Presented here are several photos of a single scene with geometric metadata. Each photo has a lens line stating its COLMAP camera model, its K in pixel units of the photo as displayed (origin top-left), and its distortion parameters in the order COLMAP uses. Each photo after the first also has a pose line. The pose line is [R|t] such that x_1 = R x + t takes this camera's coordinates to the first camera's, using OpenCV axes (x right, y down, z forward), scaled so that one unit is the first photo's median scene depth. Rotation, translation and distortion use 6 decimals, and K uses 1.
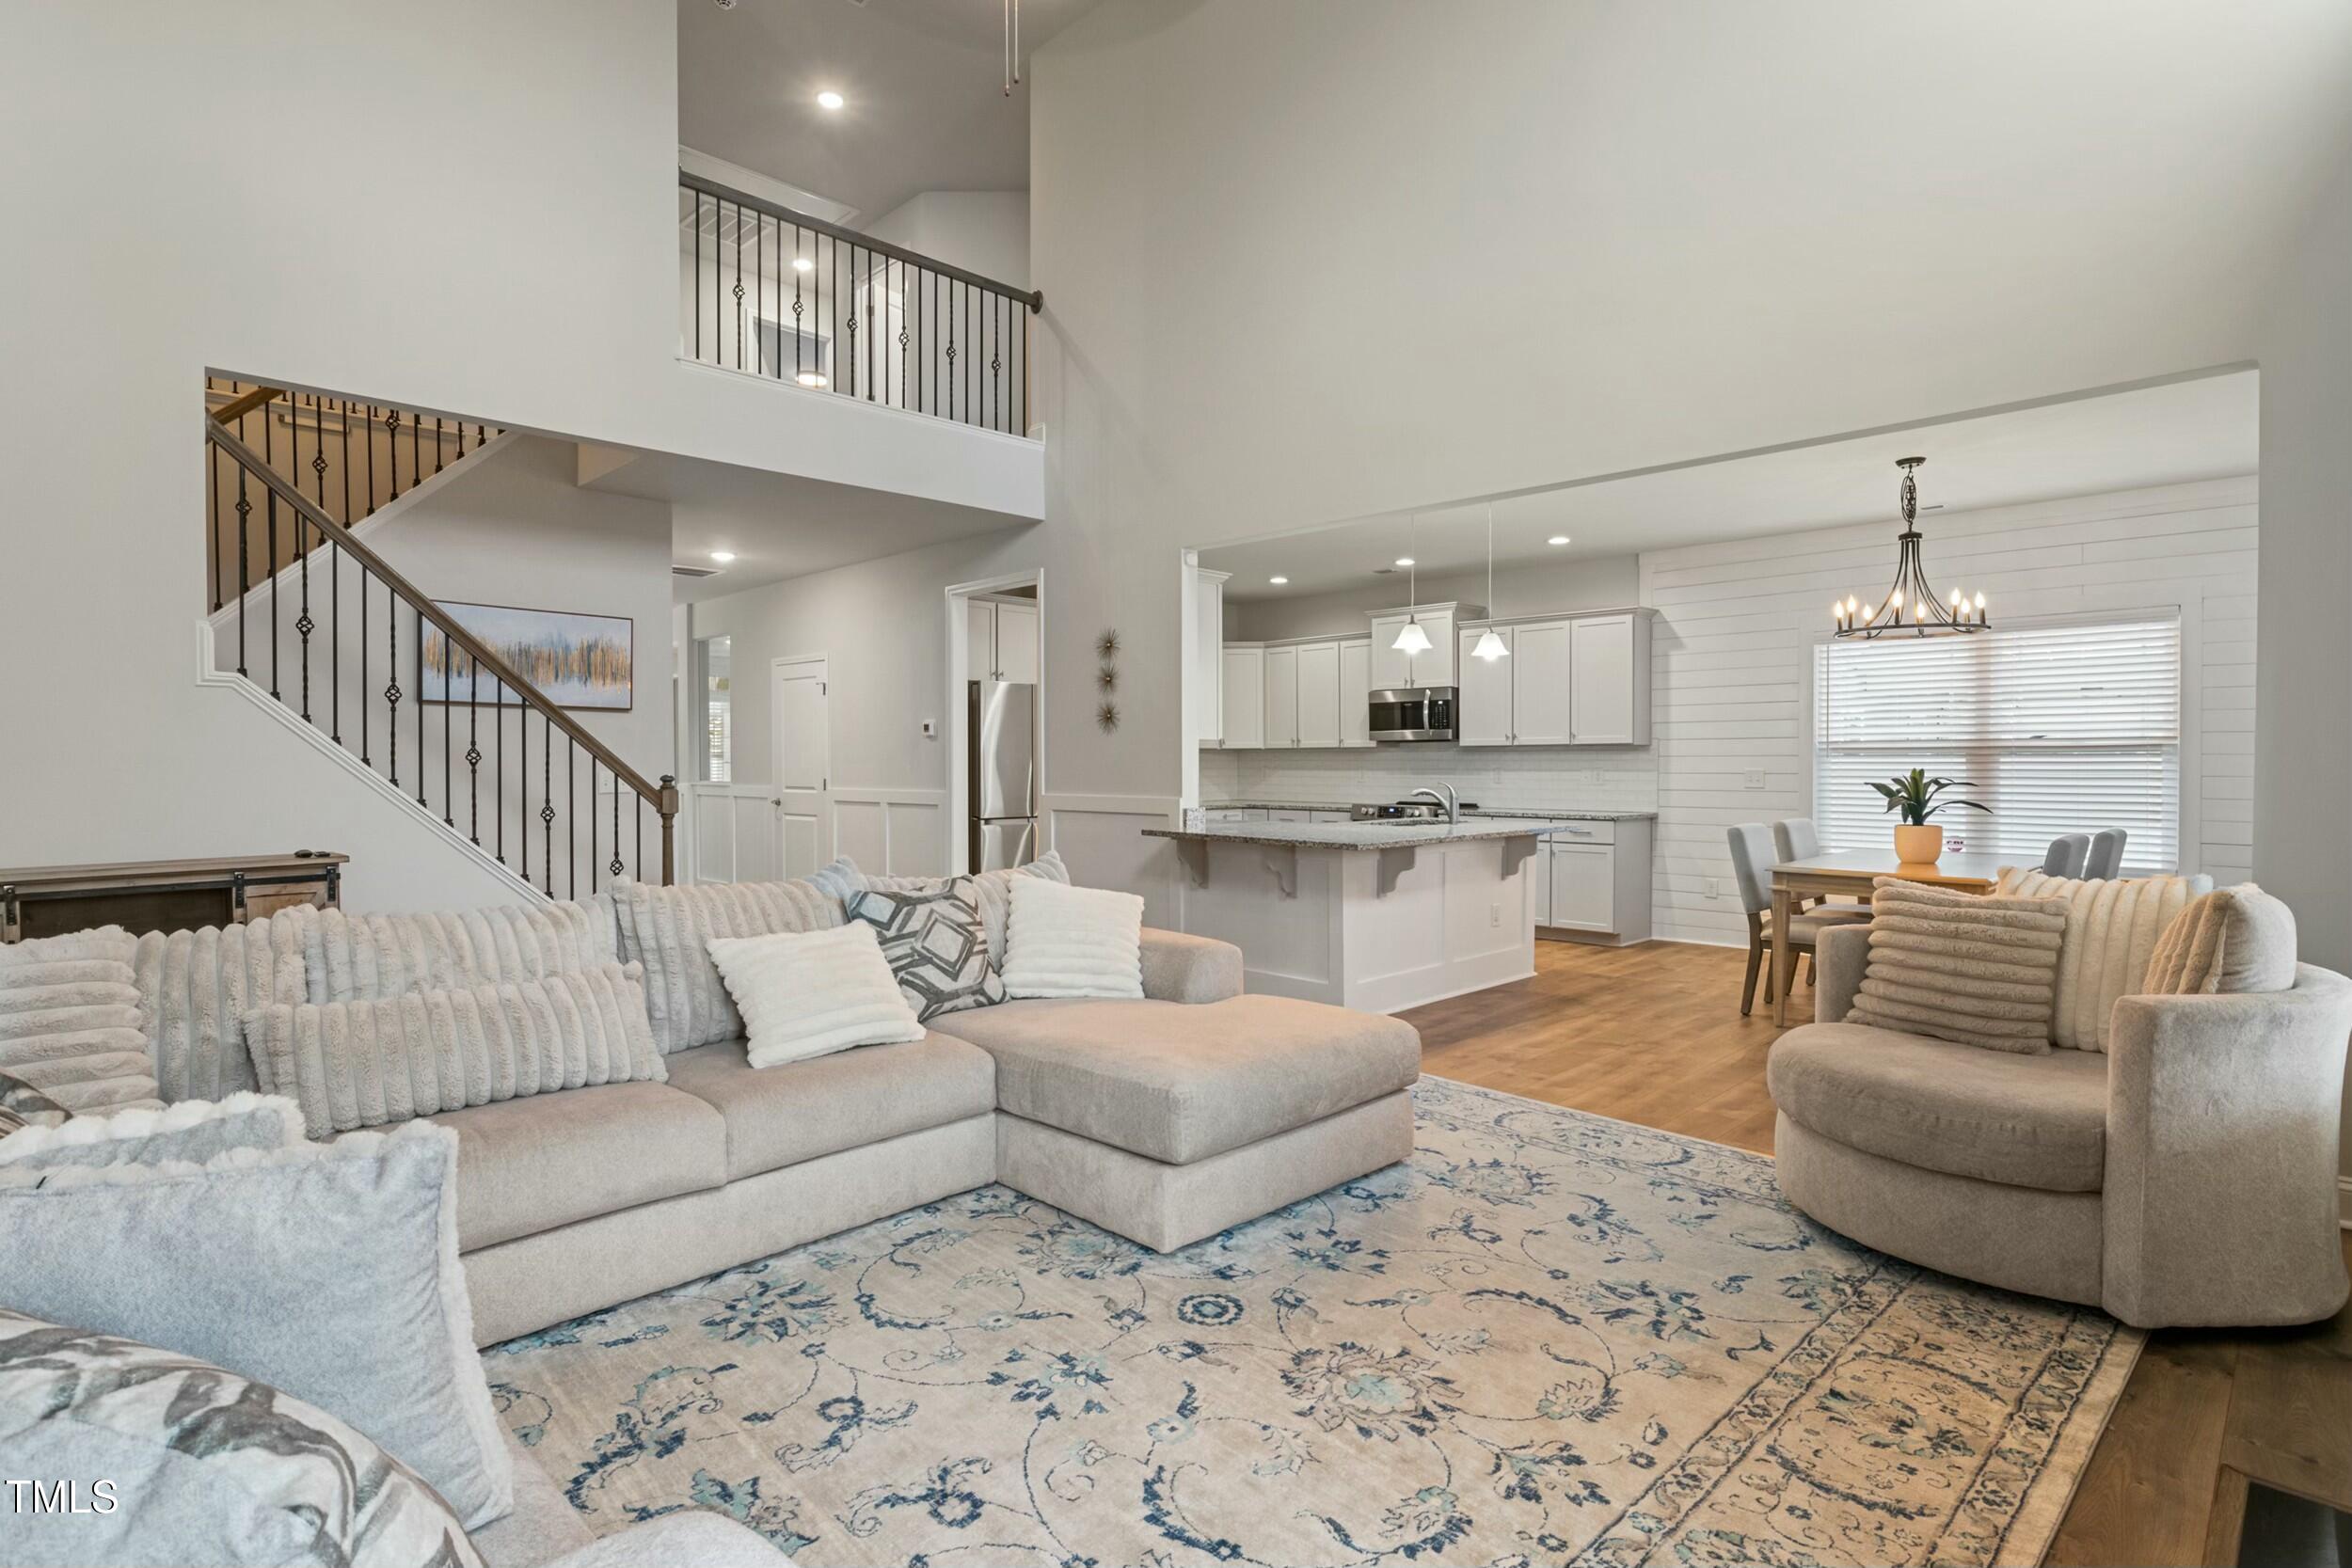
lens RADIAL K [[1173.3, 0, 1169.4], [0, 1173.3, 748.3], [0, 0, 1]] dist [-0.003810, -0.000426]
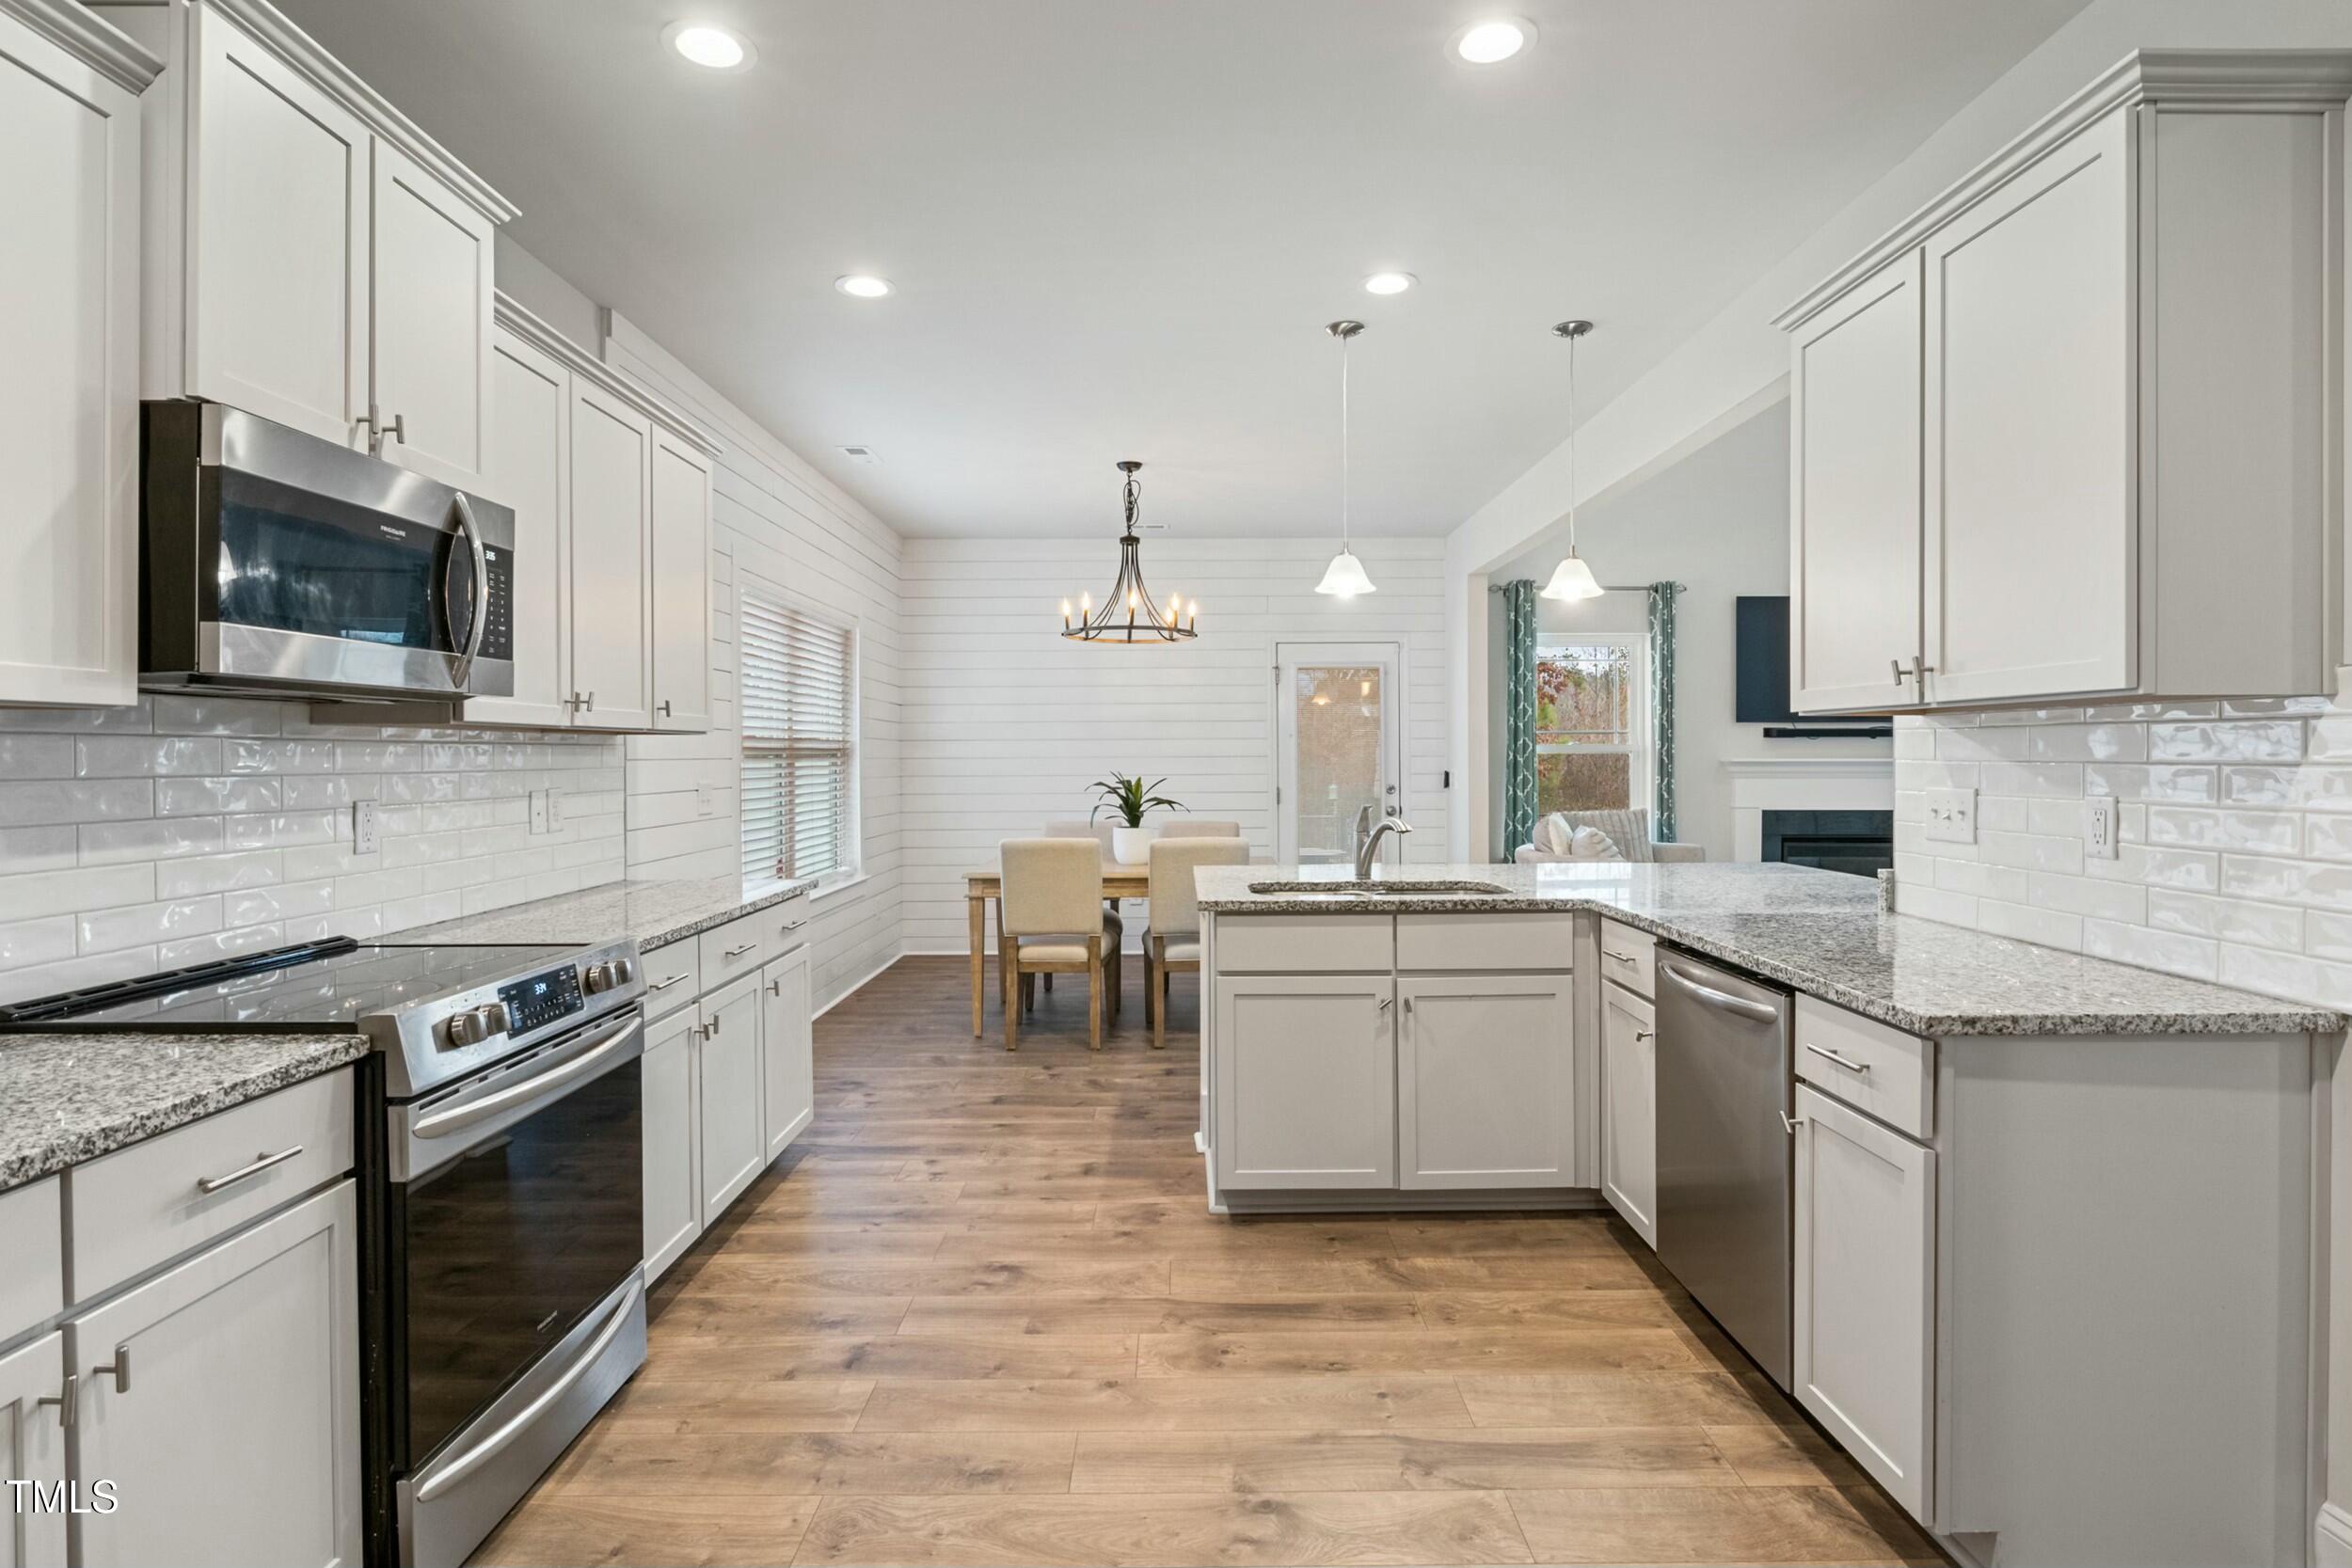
lens RADIAL K [[1170.5, 0, 1167.7], [0, 1170.5, 767.5], [0, 0, 1]] dist [0.002023, 0.001315]
pose [[-0.709703, -0.003726, 0.704491, -0.069325], [-0.004005, 0.999991, 0.001254, 0.008094], [-0.704489, -0.001931, -0.709712, 1.169216]]
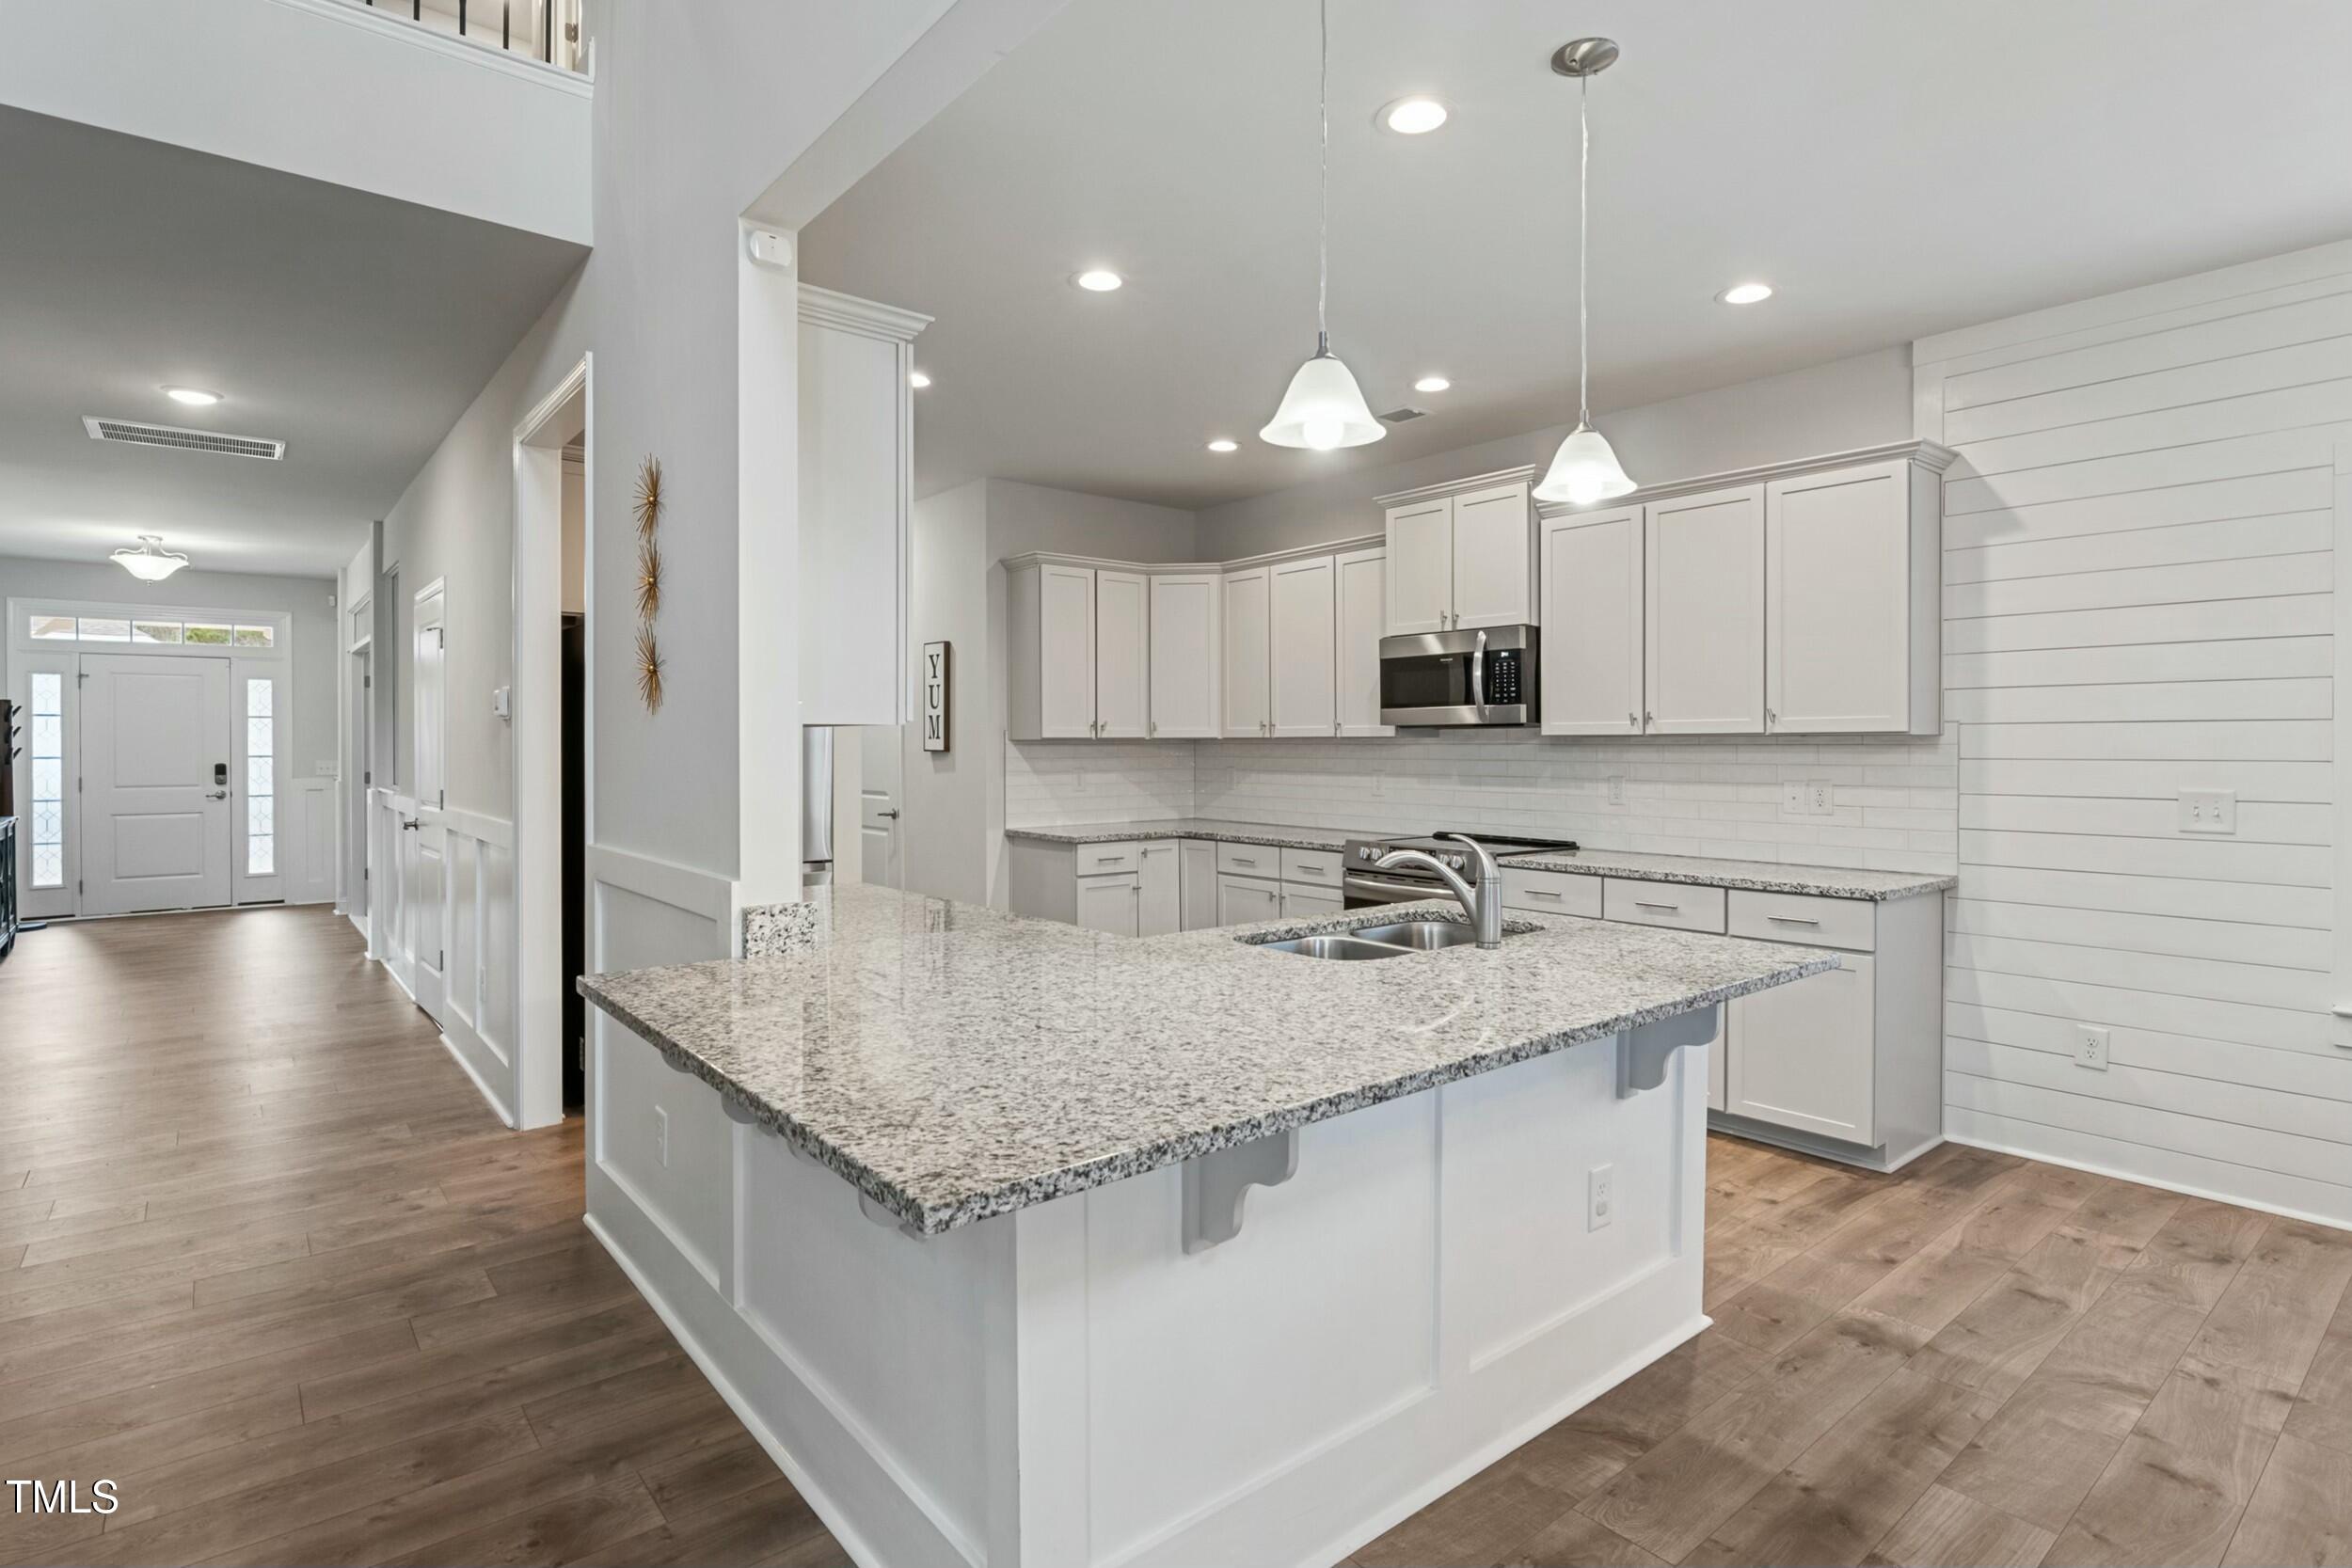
lens RADIAL K [[1173.3, 0, 1169.4], [0, 1173.3, 748.3], [0, 0, 1]] dist [-0.003810, -0.000426]
pose [[0.995438, 0.001282, -0.095406, 0.140261], [0.000026, 0.999906, 0.013708, -0.003808], [0.095414, -0.013648, 0.995344, 0.488290]]
